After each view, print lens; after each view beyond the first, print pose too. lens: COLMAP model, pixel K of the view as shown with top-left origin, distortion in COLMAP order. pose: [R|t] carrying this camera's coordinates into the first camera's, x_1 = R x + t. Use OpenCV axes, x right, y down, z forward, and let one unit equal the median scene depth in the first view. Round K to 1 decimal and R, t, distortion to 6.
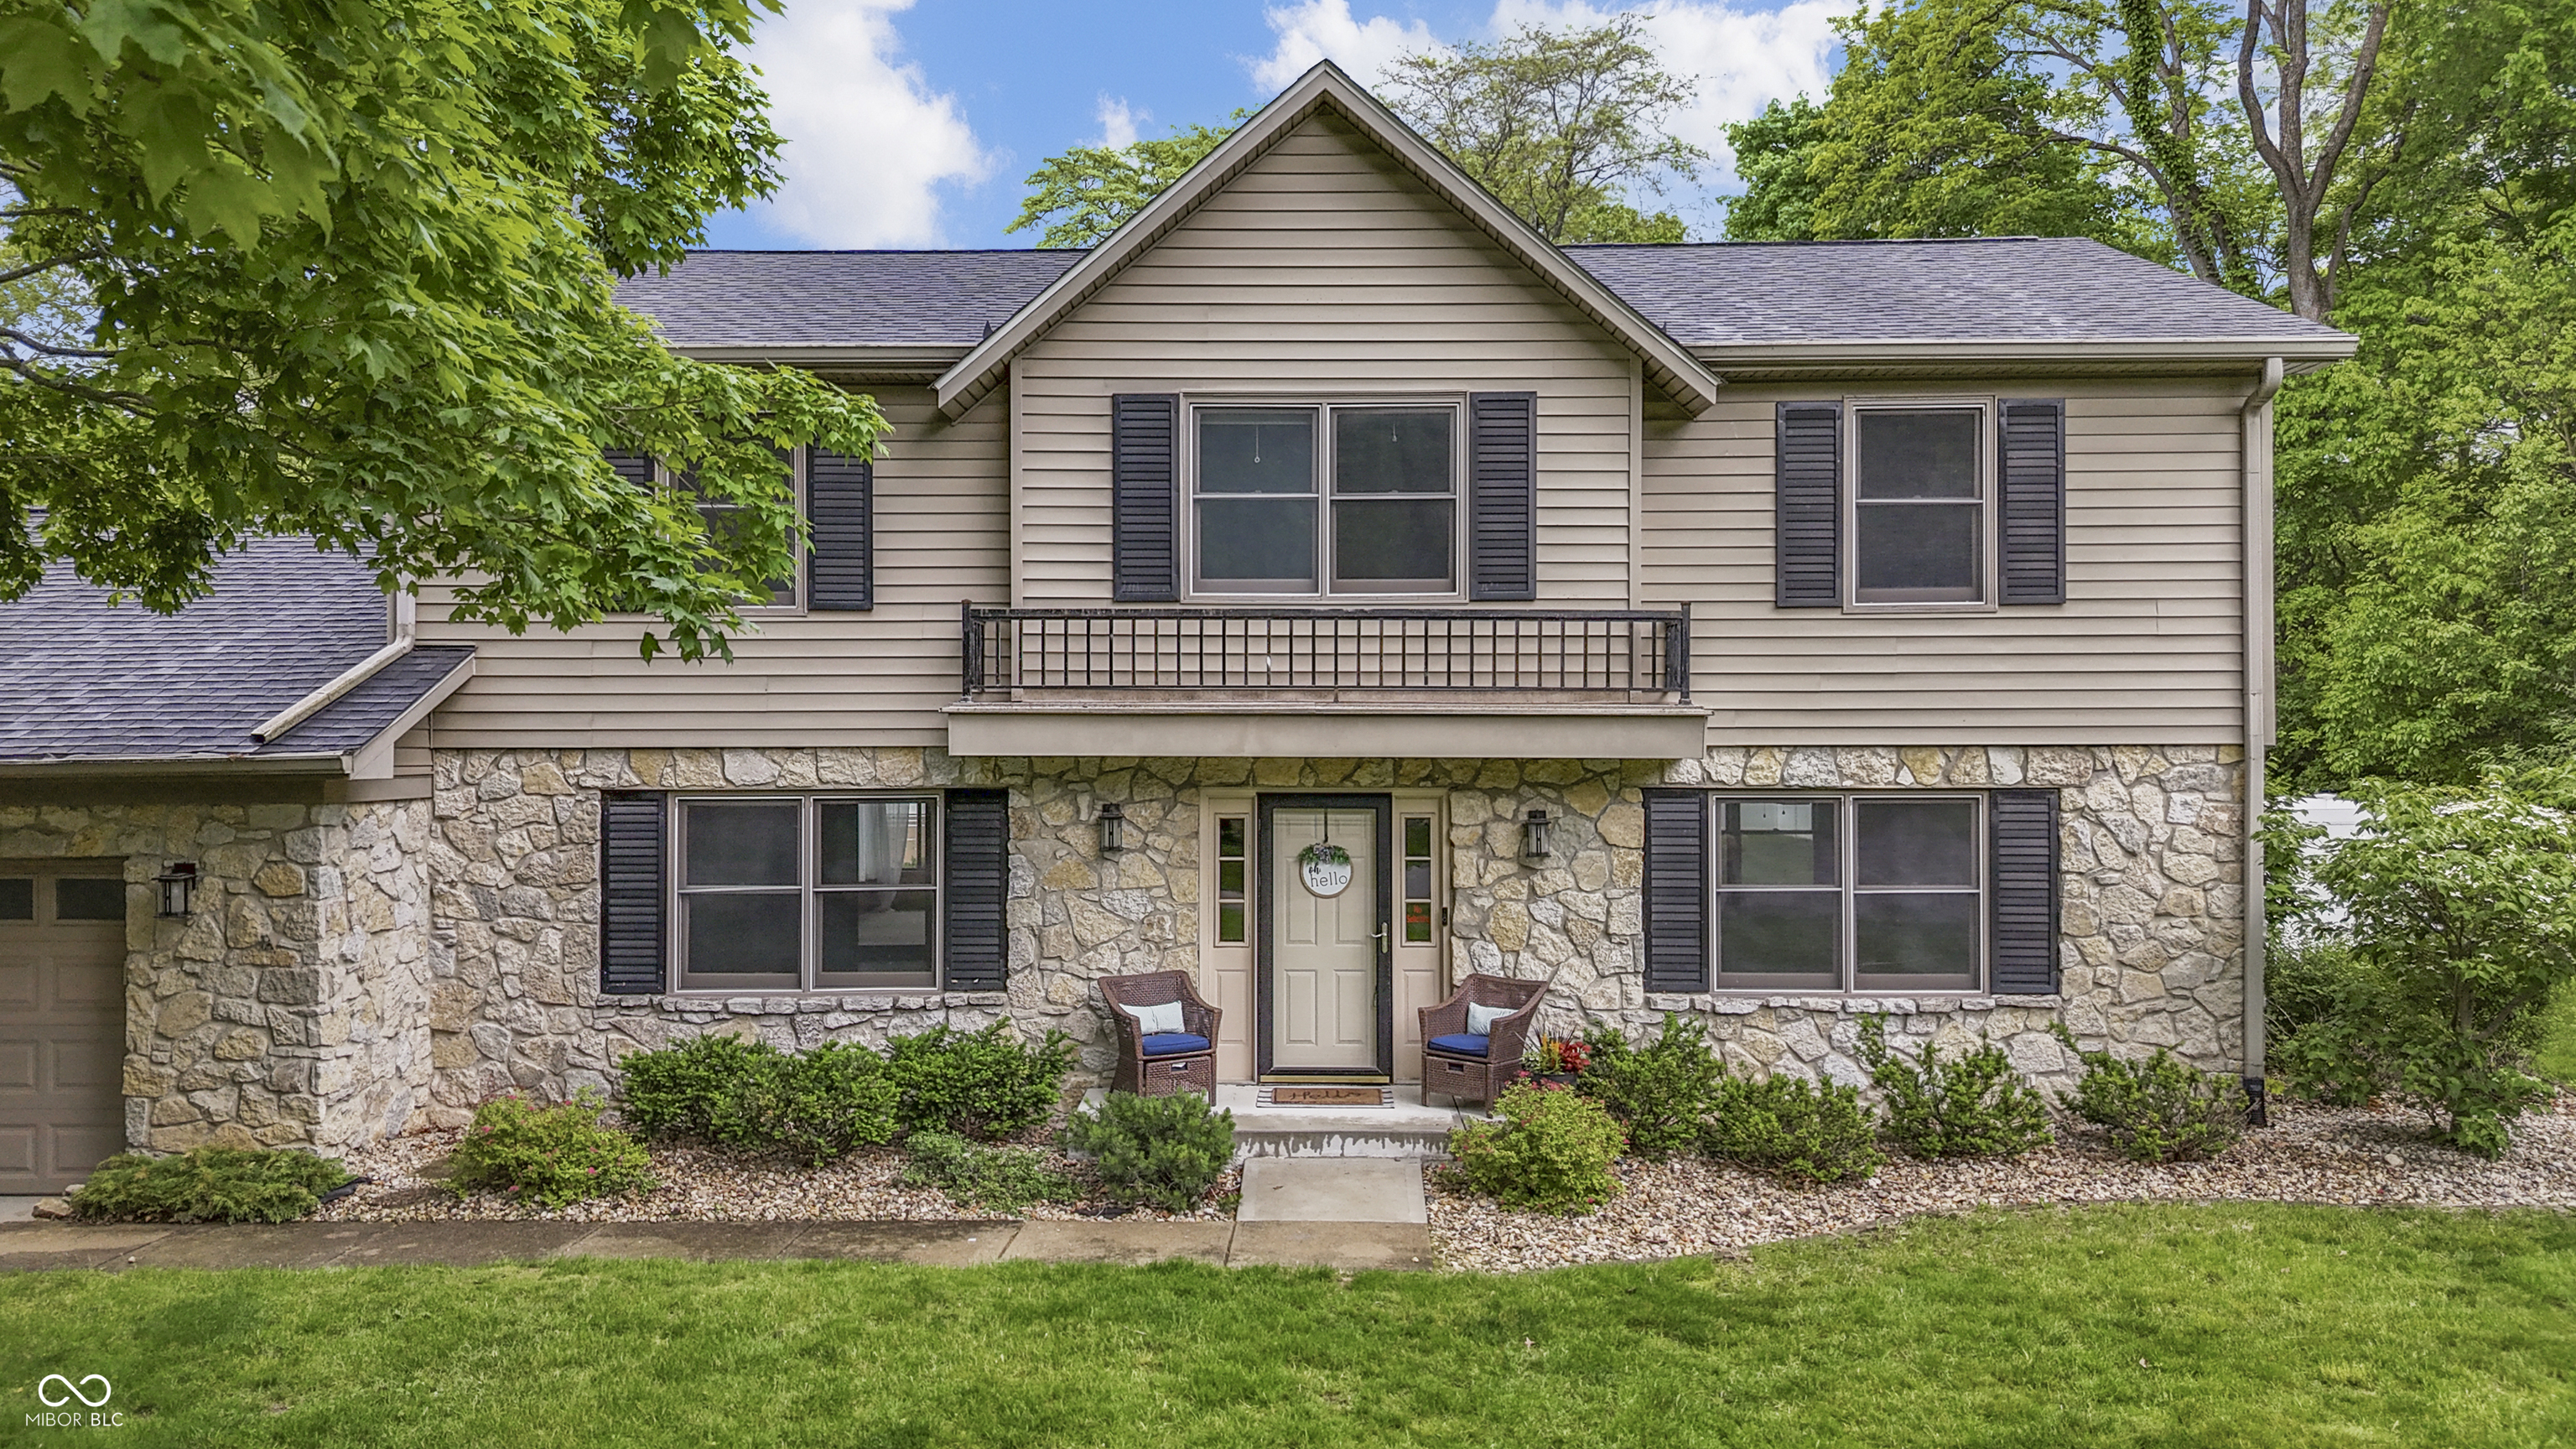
lens RADIAL K [[1894.2, 0, 1315.8], [0, 1894.2, 731.8], [0, 0, 1]] dist [0.079420, -0.081775]
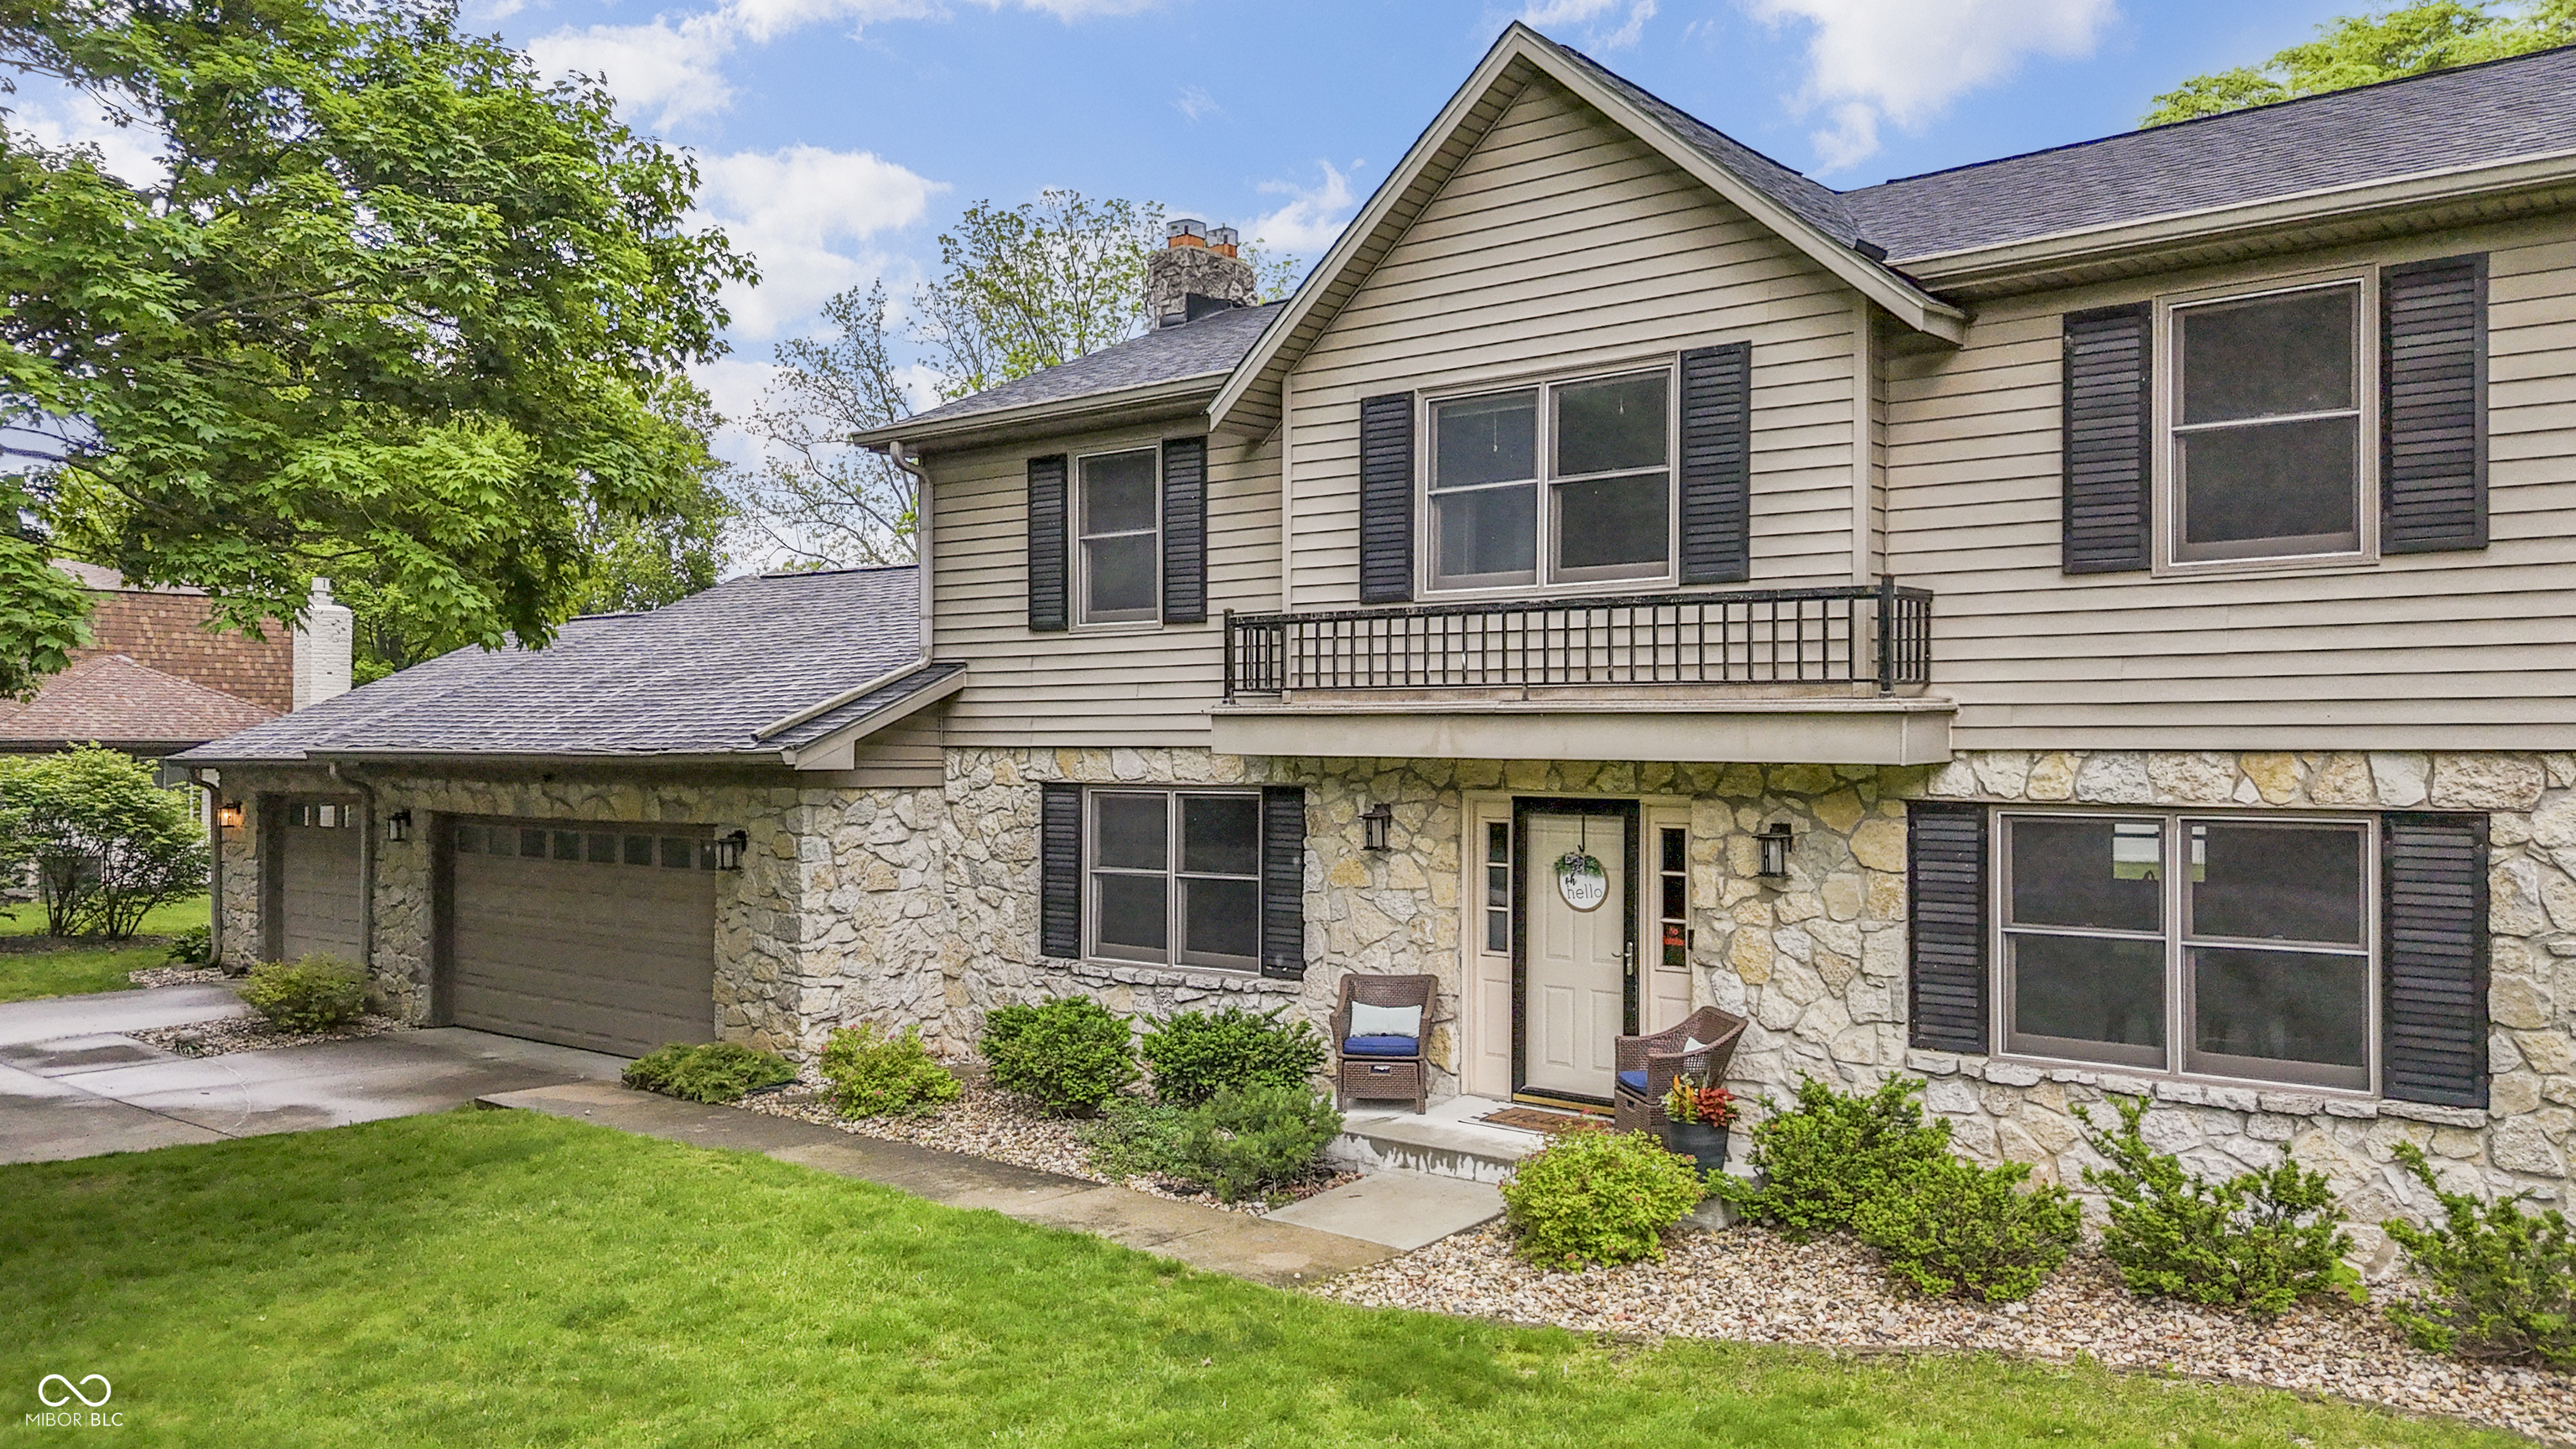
lens RADIAL K [[1894.2, 0, 1317.7], [0, 1894.2, 739.7], [0, 0, 1]] dist [0.079420, -0.081775]
pose [[0.786328, 0.001198, -0.617808, 0.489073], [-0.005589, 0.999971, -0.005173, 0.009151], [0.617784, 0.007521, 0.786312, 0.187909]]
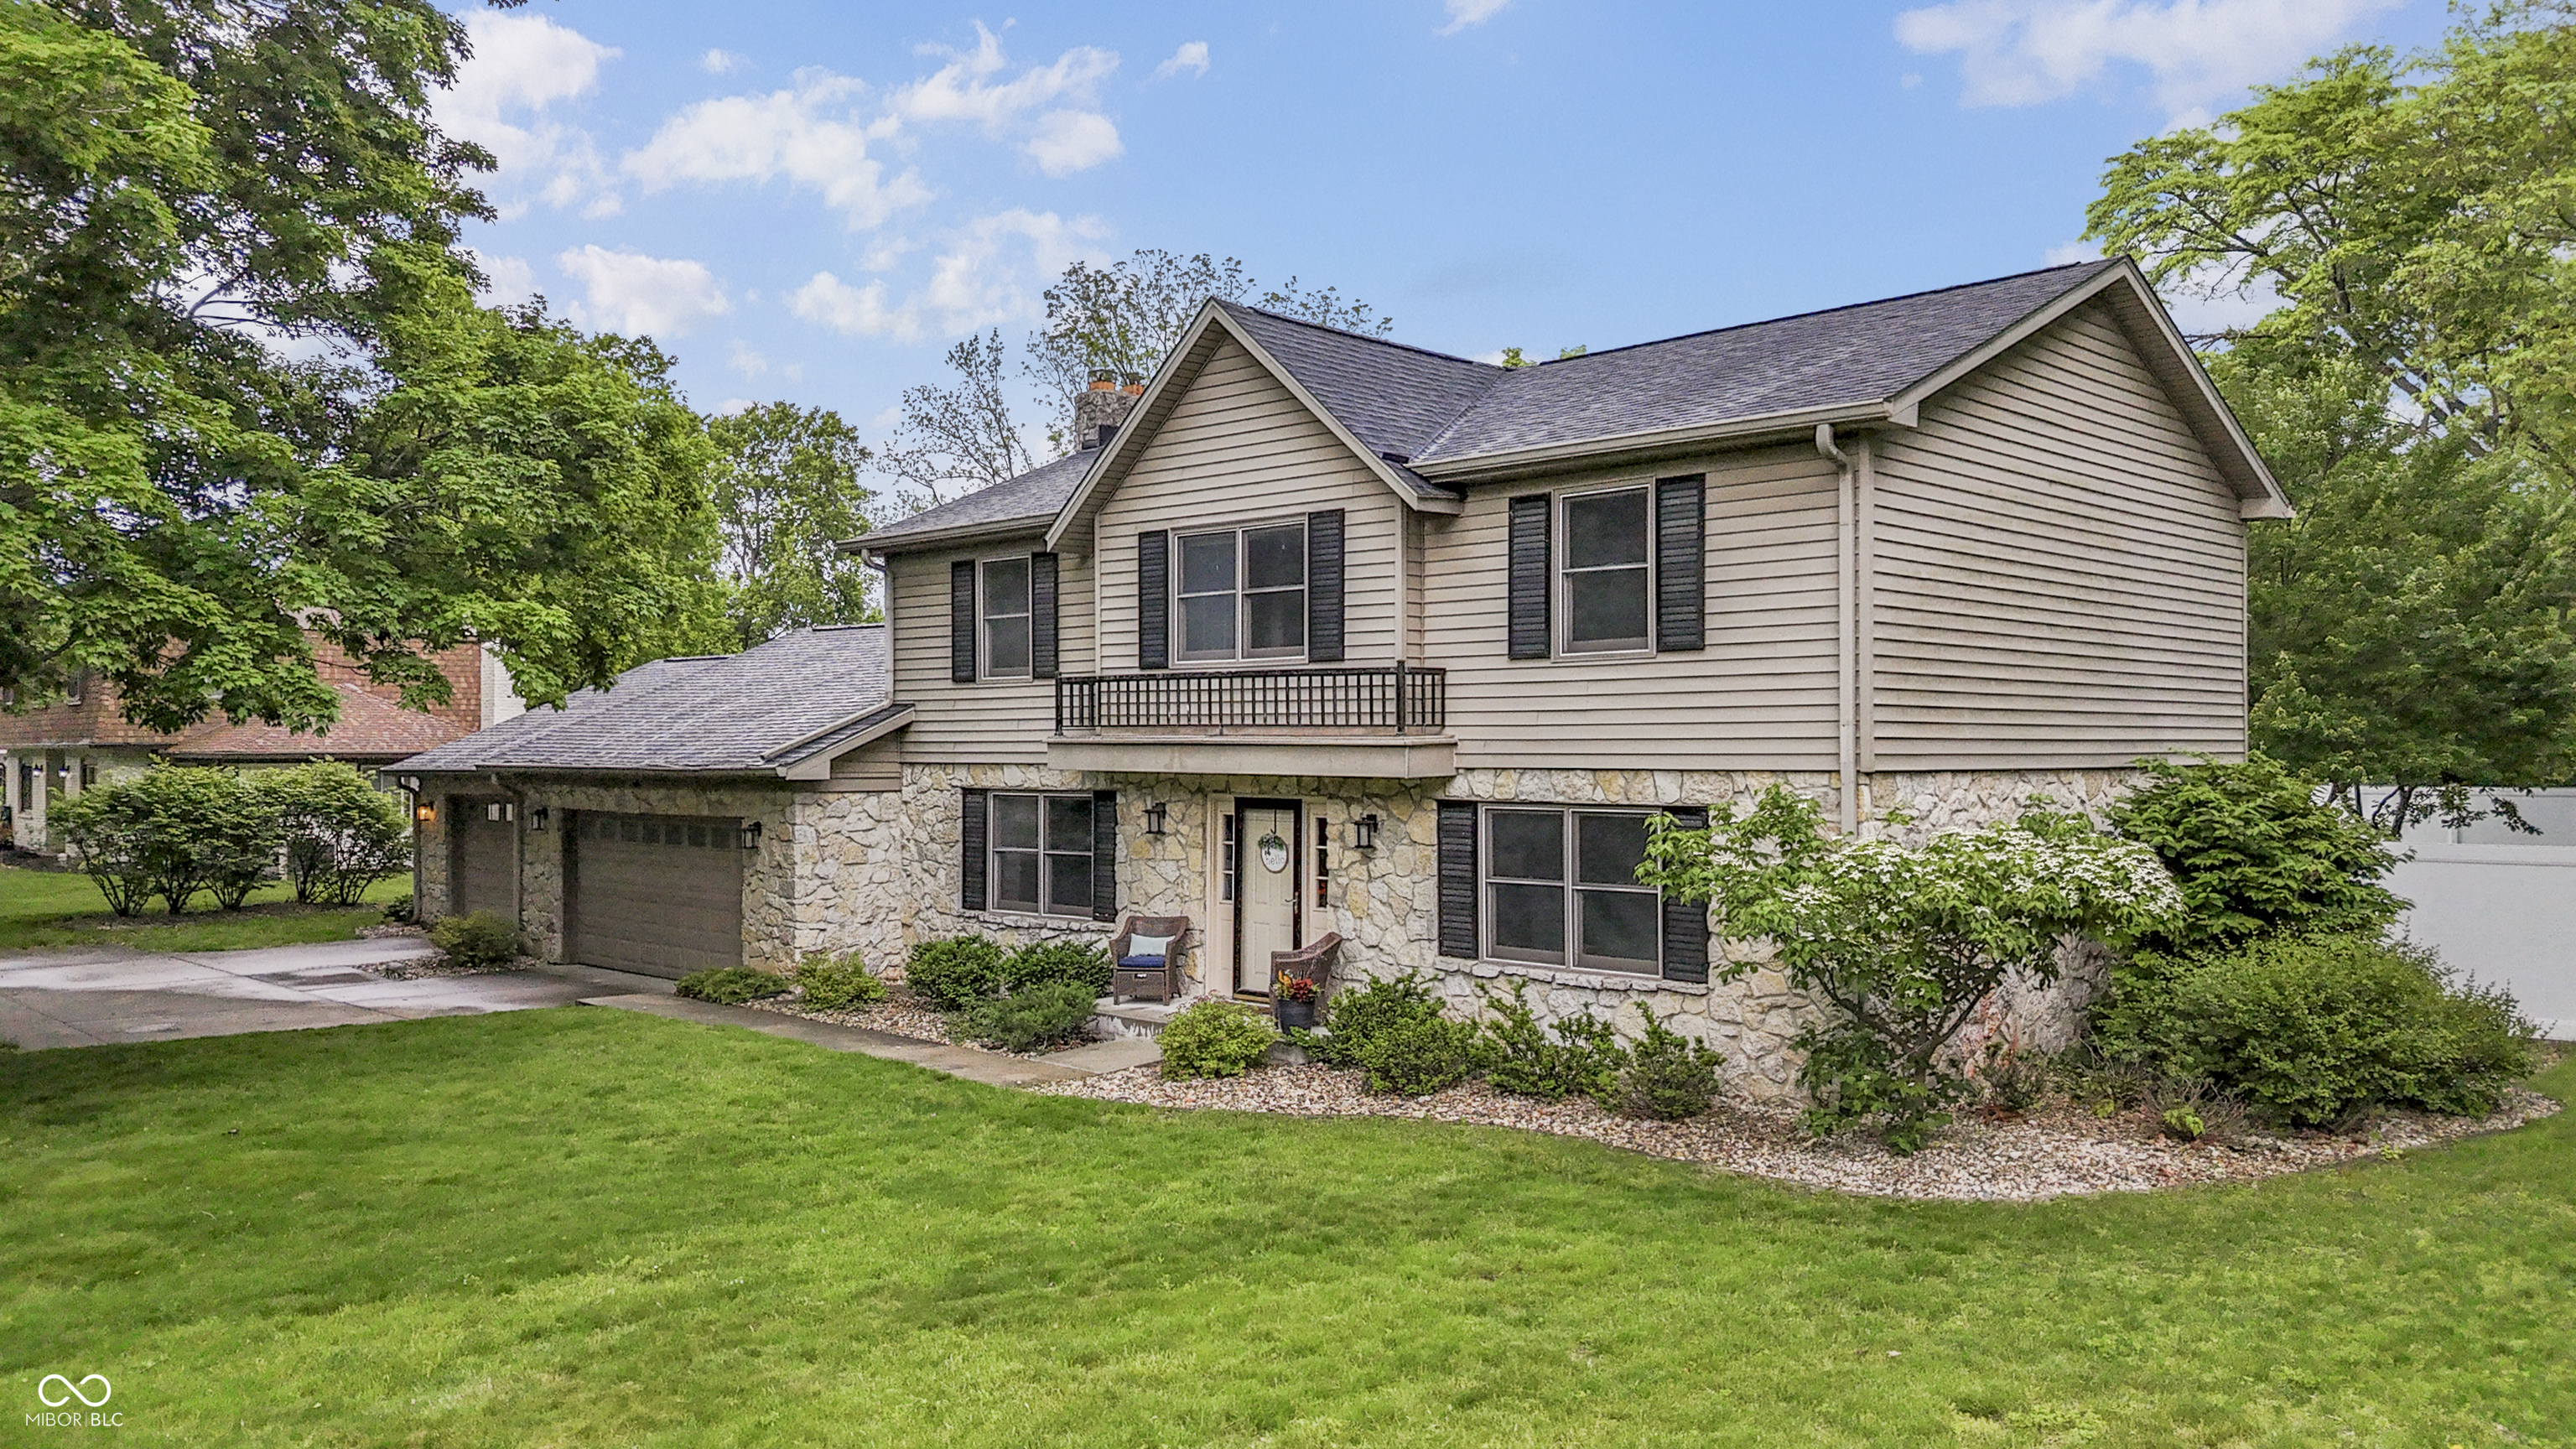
lens RADIAL K [[1894.2, 0, 1312.4], [0, 1894.2, 718.7], [0, 0, 1]] dist [0.079420, -0.081775]
pose [[0.728239, -0.008727, -0.685268, 1.010068], [-0.002378, 0.999881, -0.015261, -0.005705], [0.685319, 0.012743, 0.728131, -0.006836]]
